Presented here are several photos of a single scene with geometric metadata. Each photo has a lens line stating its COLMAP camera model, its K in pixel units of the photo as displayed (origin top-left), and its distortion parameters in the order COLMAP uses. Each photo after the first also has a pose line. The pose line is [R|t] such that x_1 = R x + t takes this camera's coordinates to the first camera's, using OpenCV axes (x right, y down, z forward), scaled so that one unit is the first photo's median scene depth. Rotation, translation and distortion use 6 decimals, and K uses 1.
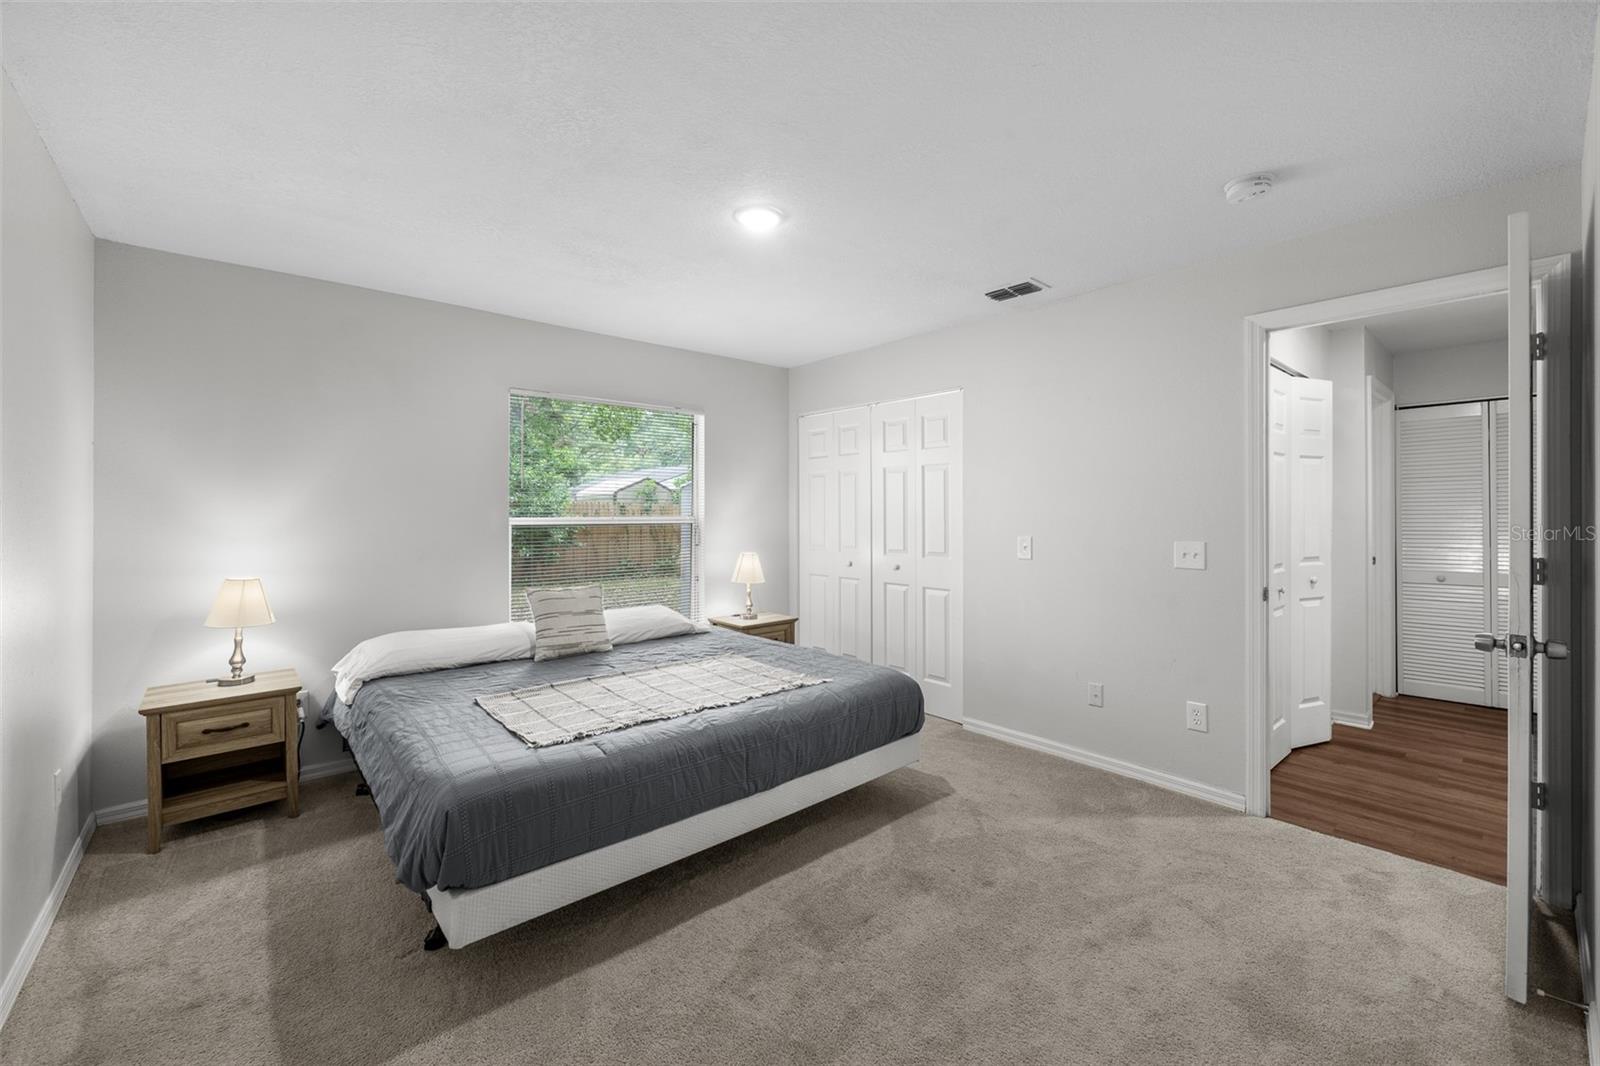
lens RADIAL K [[623.8, 0, 702.3], [0, 623.8, 513.3], [0, 0, 1]] dist [-0.000700, 0.000048]
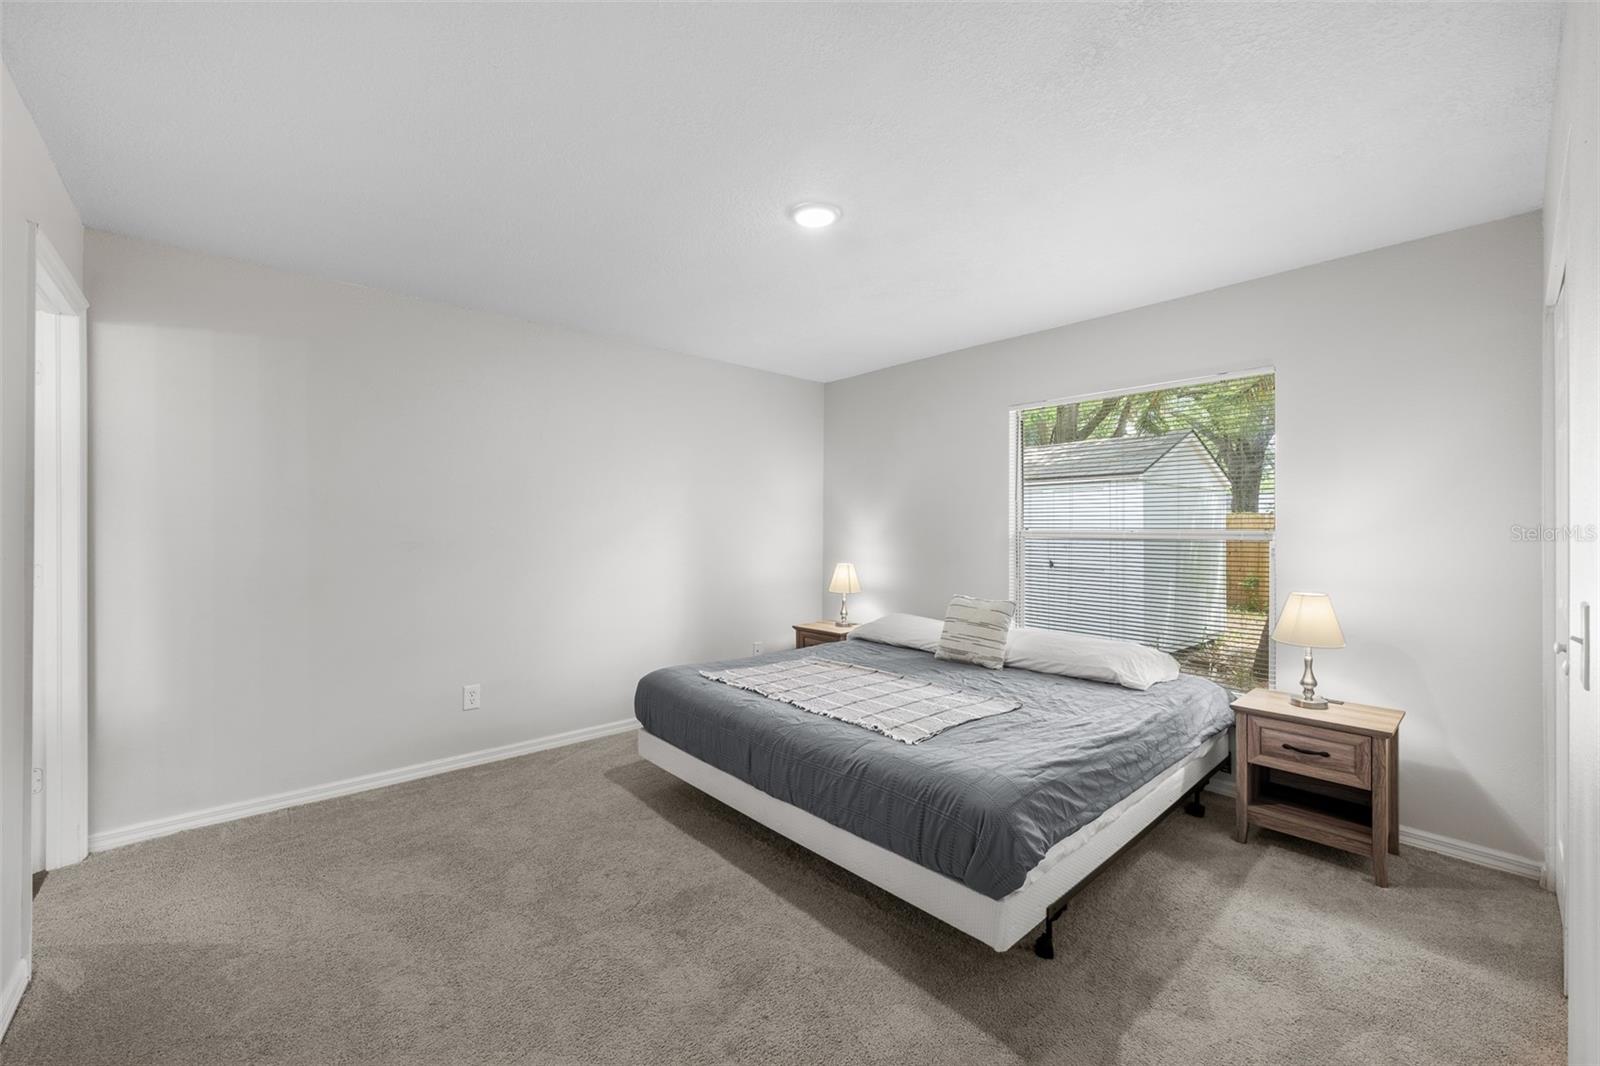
lens RADIAL K [[649.2, 0, 803.1], [0, 649.2, 536.9], [0, 0, 1]] dist [0.000301, 0.000123]
pose [[0.090211, 0.017385, -0.995771, 0.167812], [-0.006449, 0.999837, 0.016872, 0.003621], [0.995902, 0.004900, 0.090309, 0.144035]]
